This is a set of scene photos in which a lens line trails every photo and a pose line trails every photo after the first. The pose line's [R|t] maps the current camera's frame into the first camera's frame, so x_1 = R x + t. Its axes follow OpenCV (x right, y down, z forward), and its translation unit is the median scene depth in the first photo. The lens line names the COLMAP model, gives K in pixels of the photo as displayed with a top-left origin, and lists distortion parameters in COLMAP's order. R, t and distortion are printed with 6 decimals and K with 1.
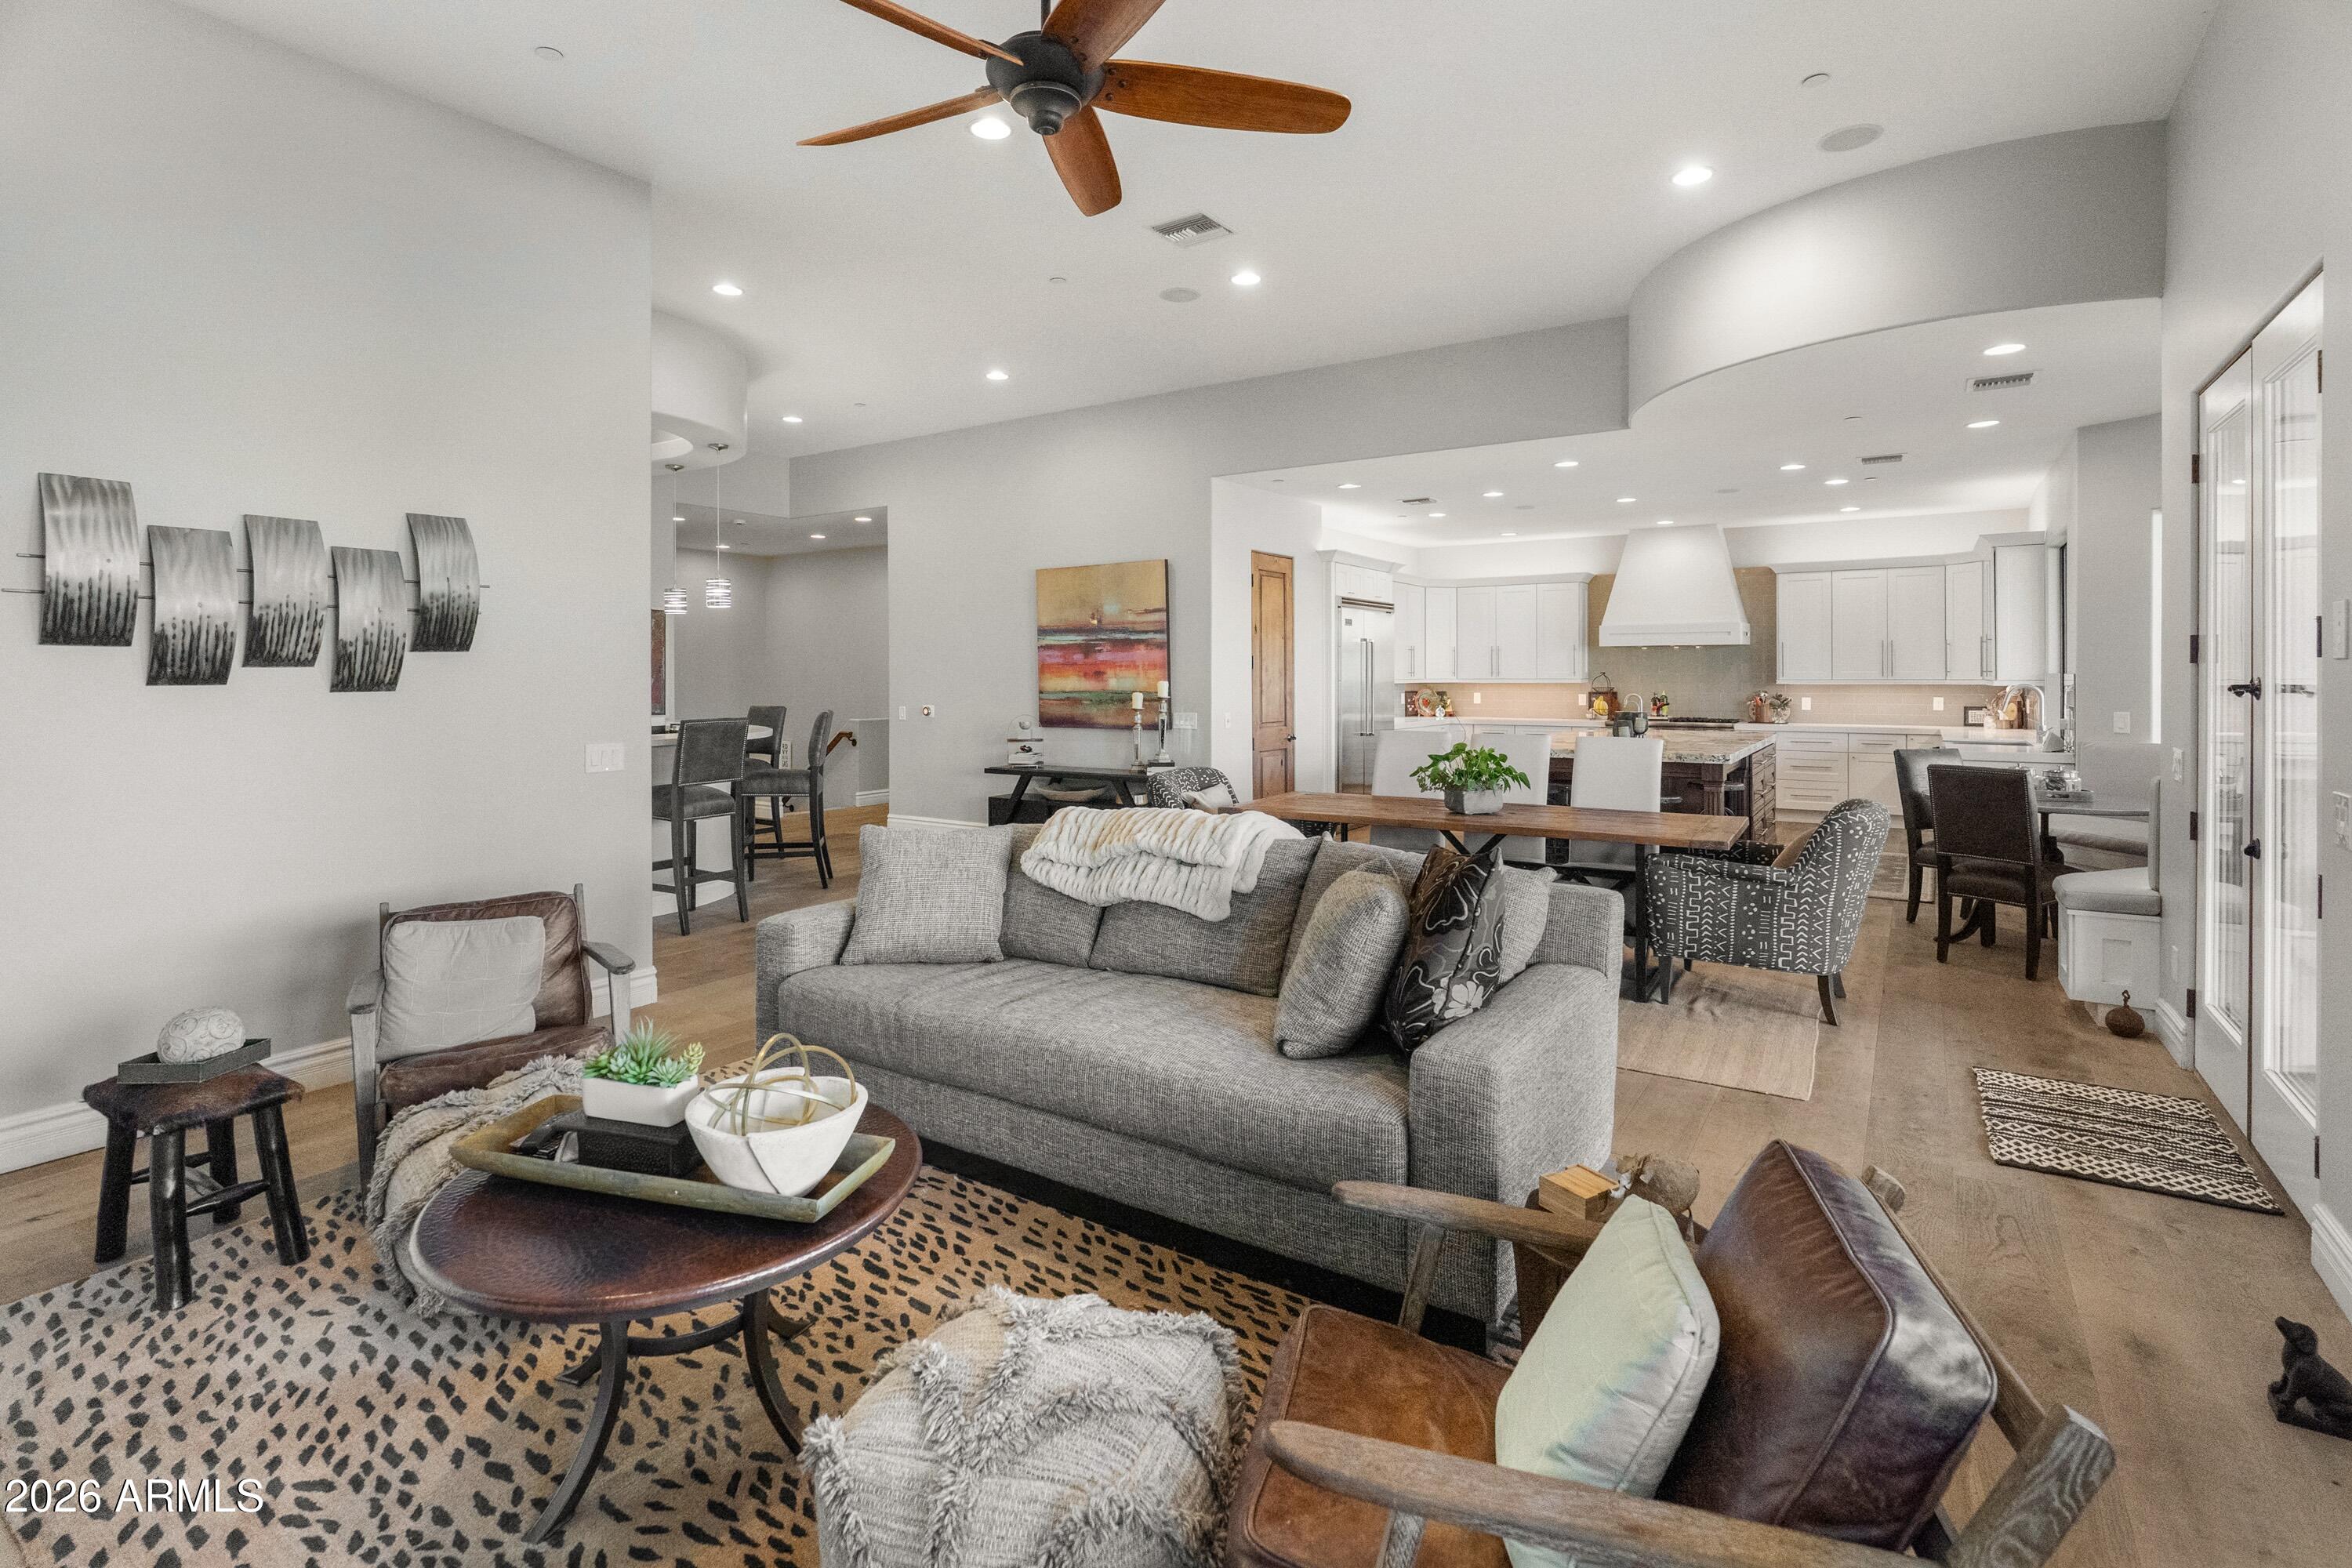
lens RADIAL K [[1117.8, 0, 1185.5], [0, 1117.8, 678.1], [0, 0, 1]] dist [0.000089, -0.000190]
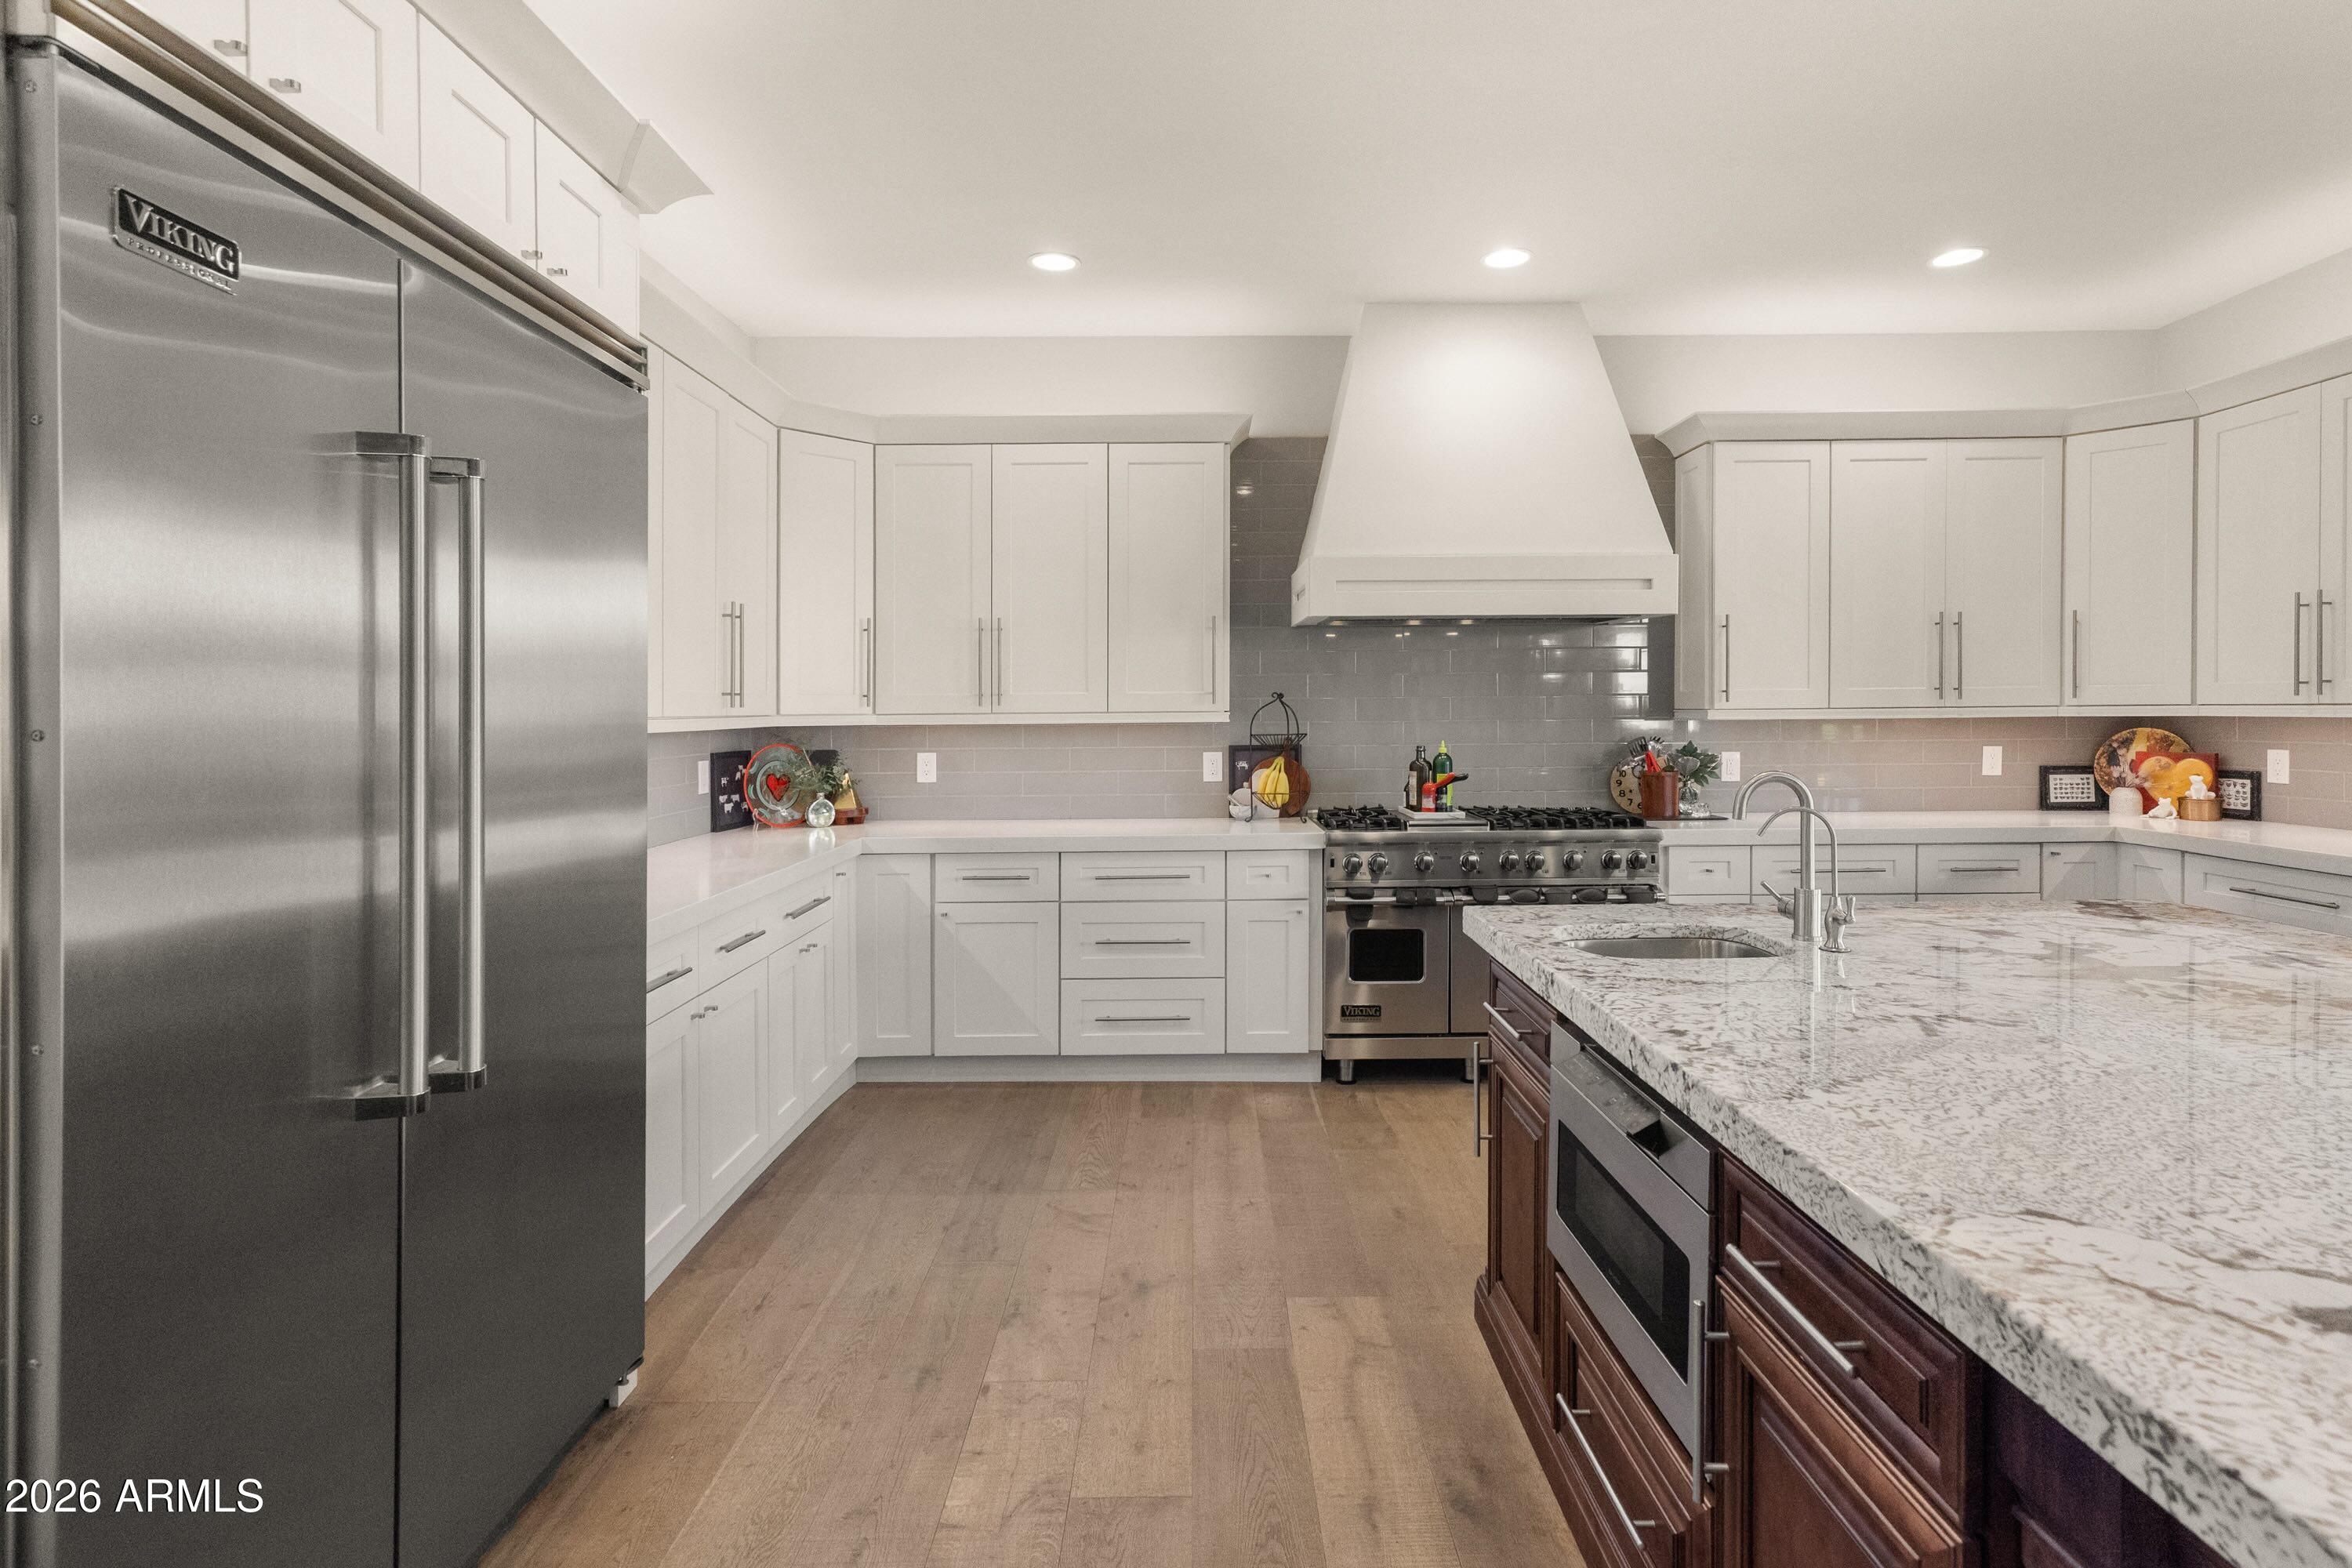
lens RADIAL K [[1117.8, 0, 1210.4], [0, 1117.8, 731.1], [0, 0, 1]] dist [0.000089, -0.000190]
pose [[0.826082, -0.016626, 0.563305, 0.188445], [0.008579, 0.999820, 0.016929, 0.001096], [-0.563485, -0.009152, 0.826075, 0.916379]]
